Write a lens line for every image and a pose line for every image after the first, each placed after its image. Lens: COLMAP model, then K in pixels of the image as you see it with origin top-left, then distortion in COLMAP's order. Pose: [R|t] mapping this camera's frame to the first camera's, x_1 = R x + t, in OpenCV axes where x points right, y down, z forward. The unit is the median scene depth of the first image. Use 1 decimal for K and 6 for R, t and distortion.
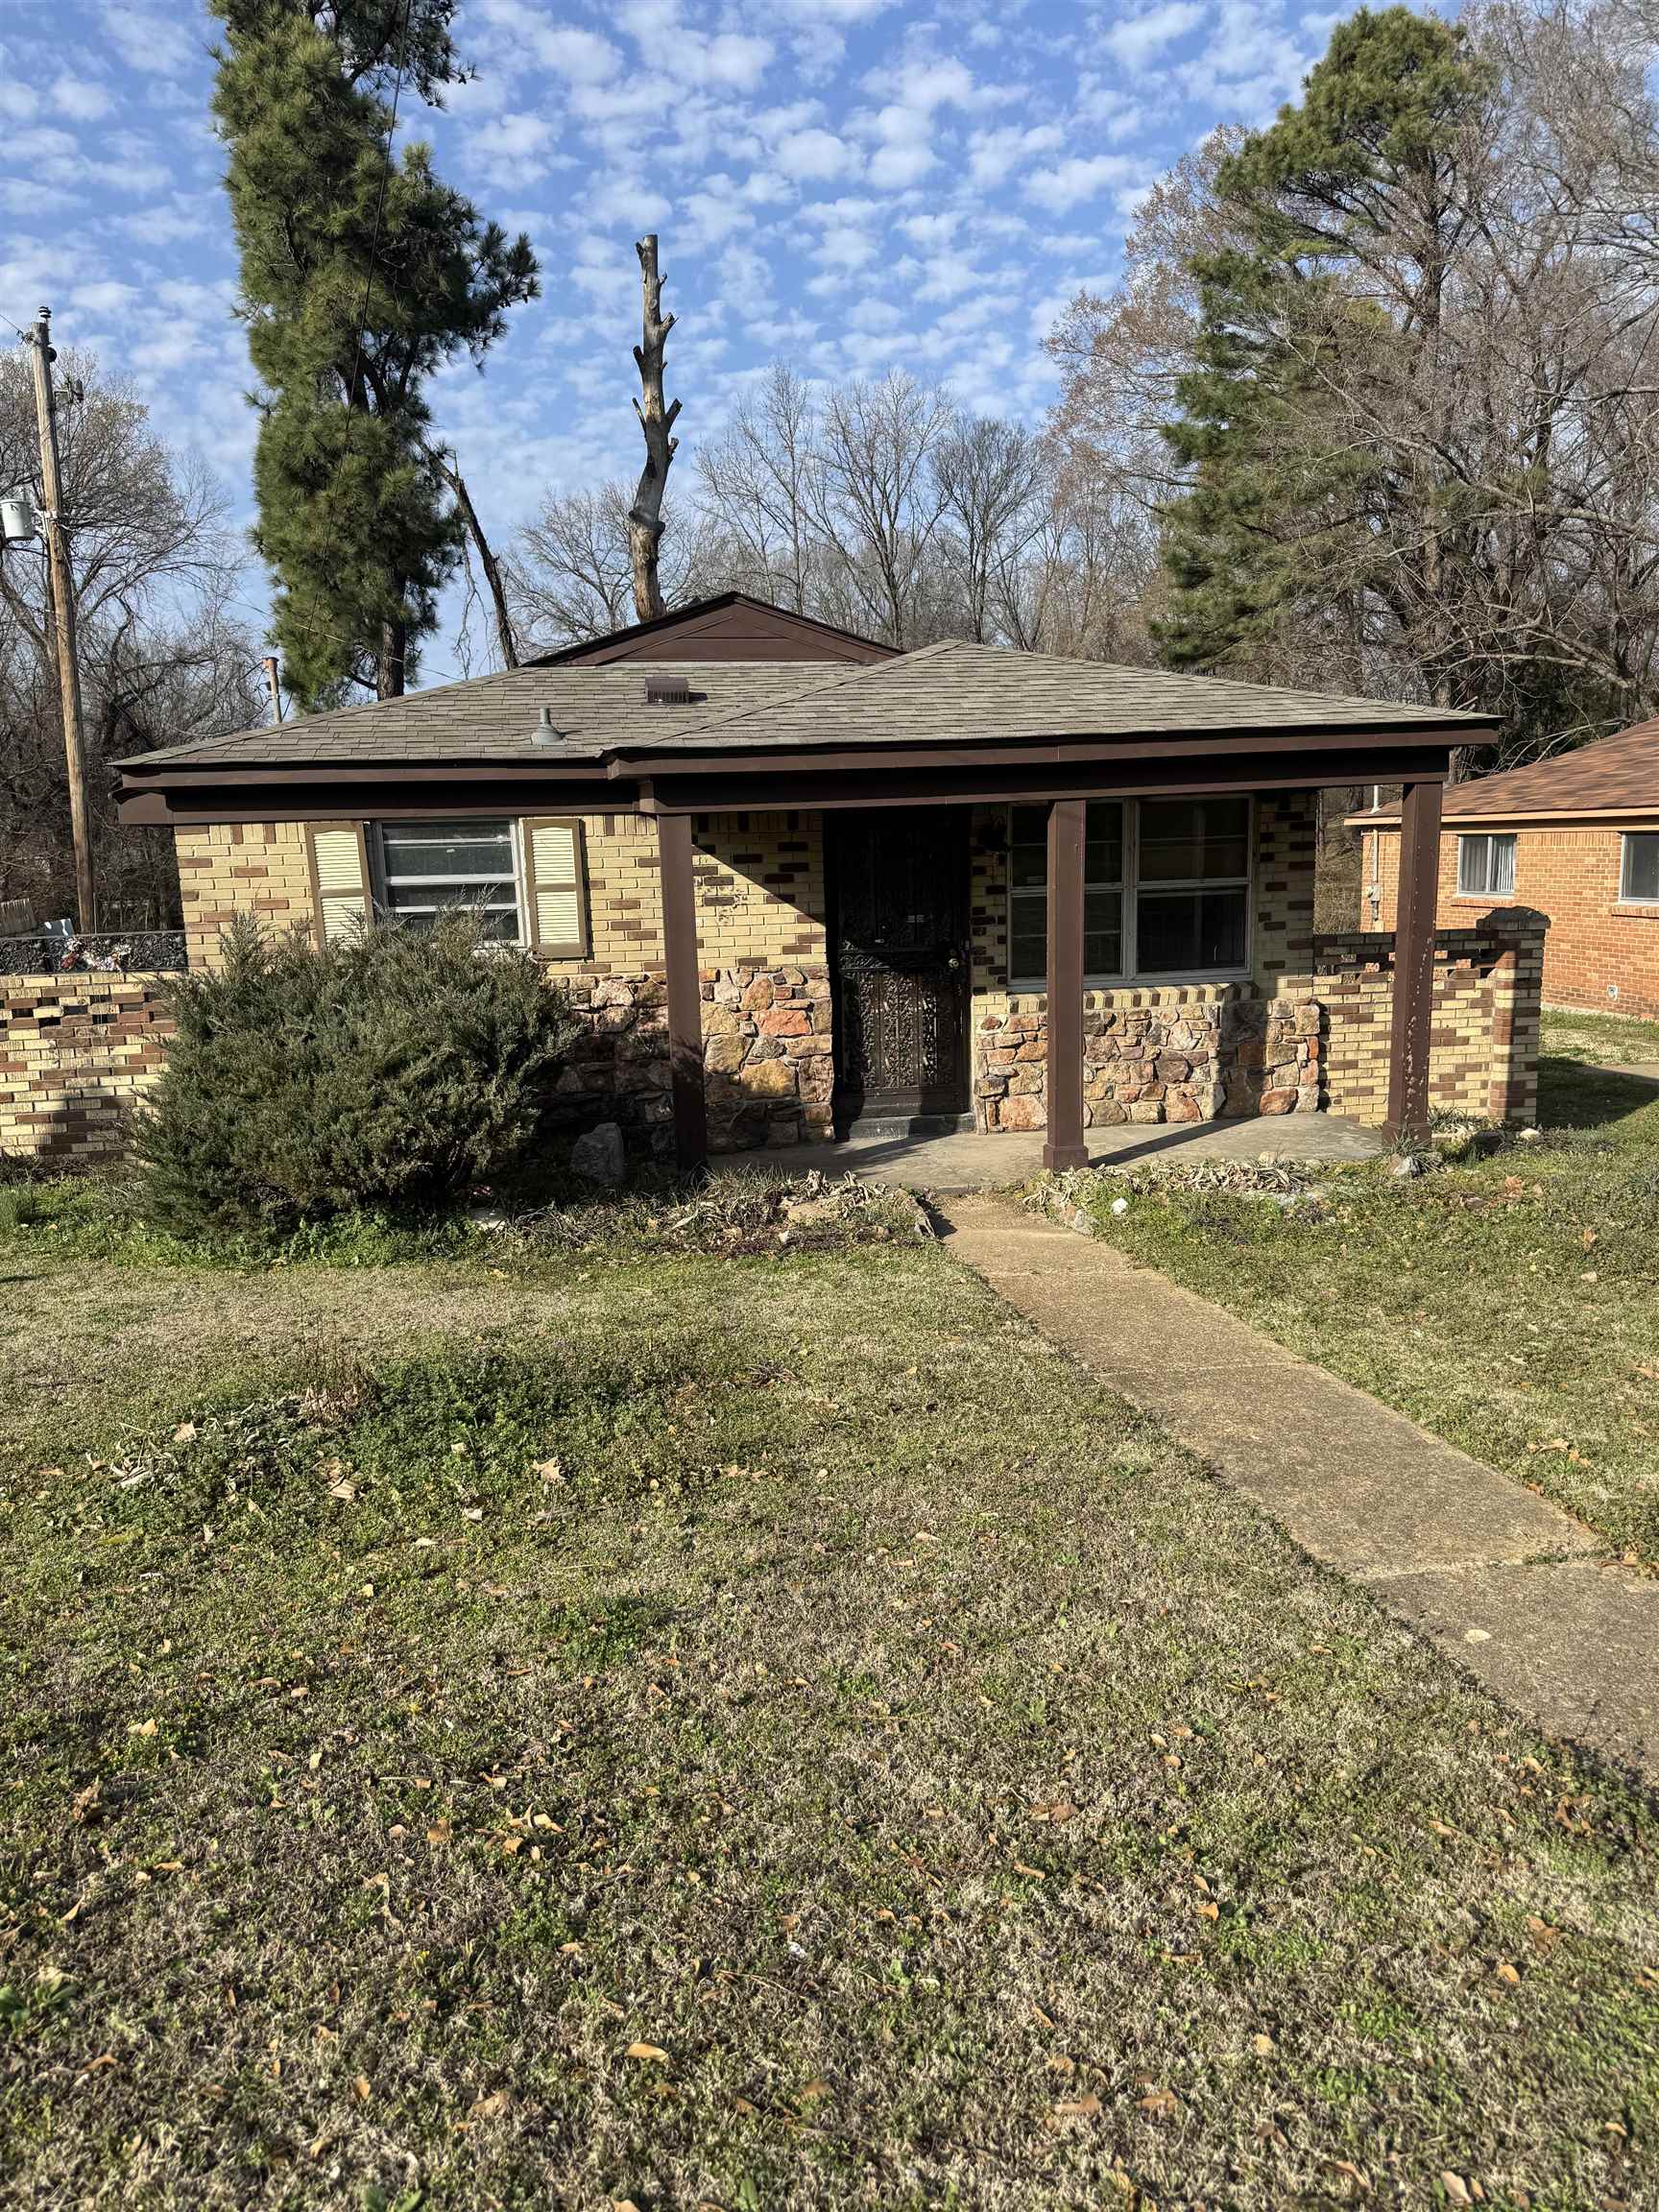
lens RADIAL K [[1541.4, 0, 827.6], [0, 1541.4, 1091.6], [0, 0, 1]] dist [0.048790, -0.053690]
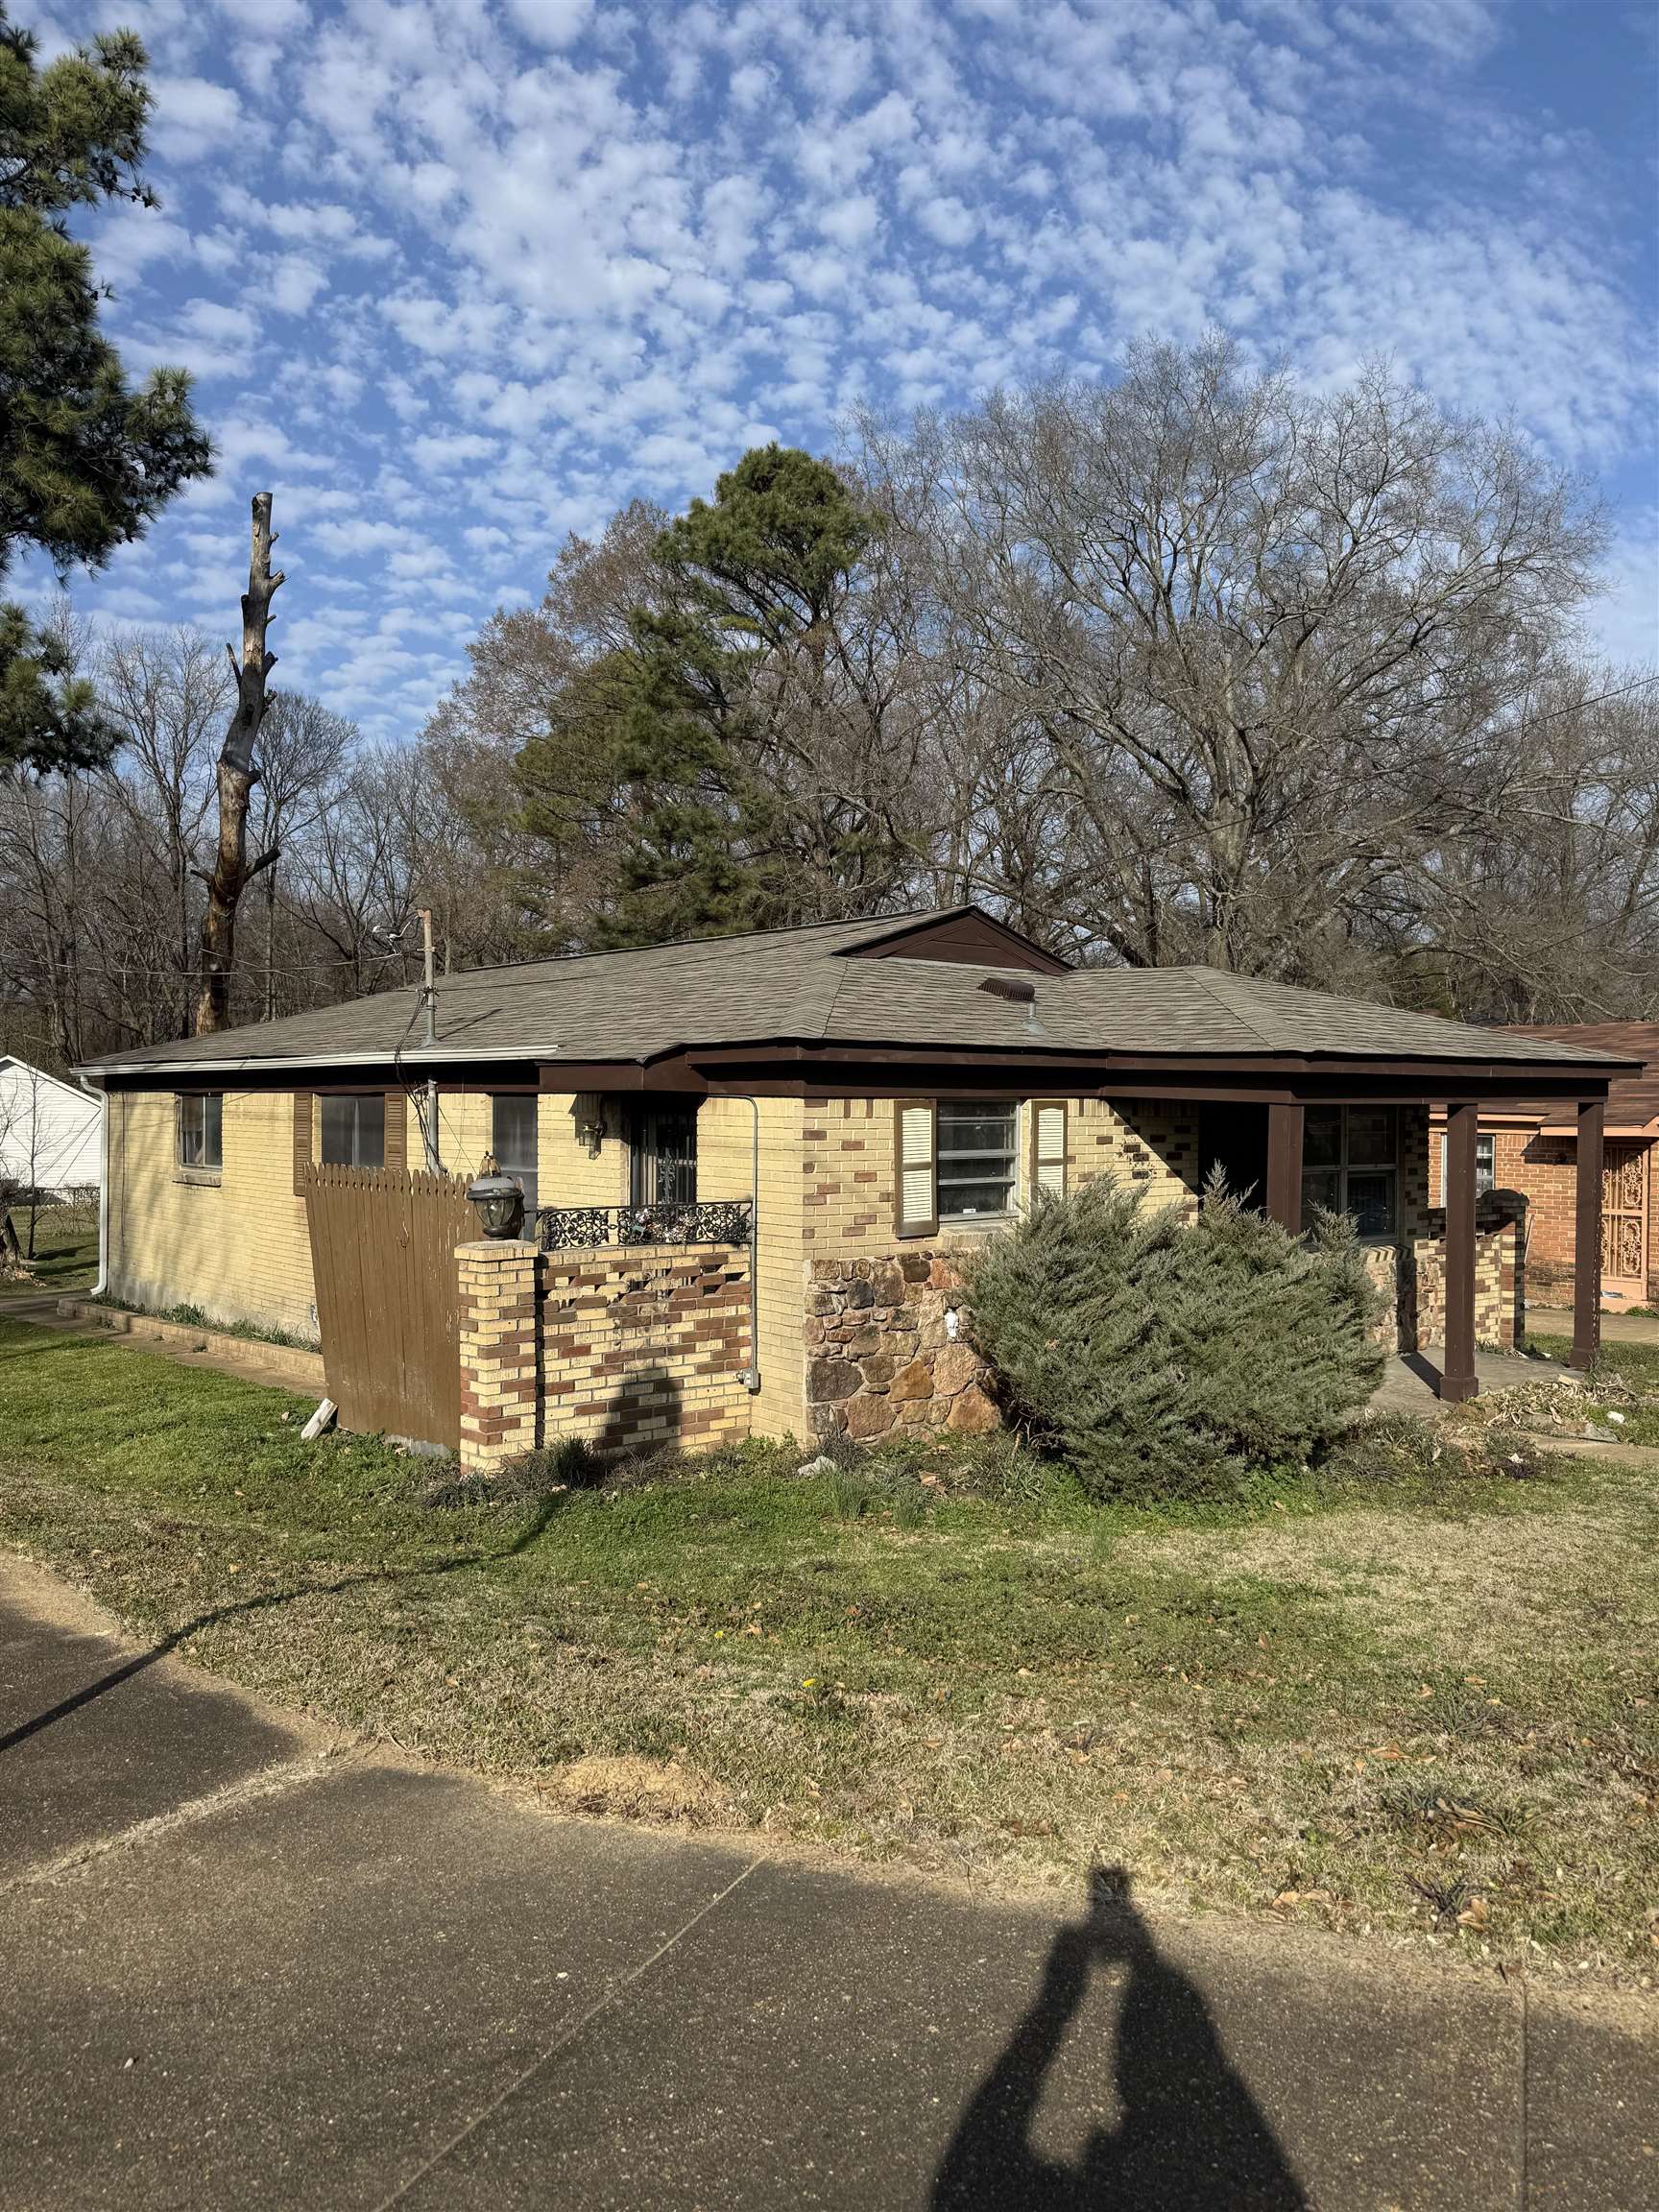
lens RADIAL K [[1541.4, 0, 835.3], [0, 1541.4, 1102.4], [0, 0, 1]] dist [0.048790, -0.053690]
pose [[0.856439, 0.039147, 0.514762, -0.808349], [0.046783, 0.987133, -0.152906, -0.013269], [-0.514124, 0.155036, 0.843588, 0.137177]]
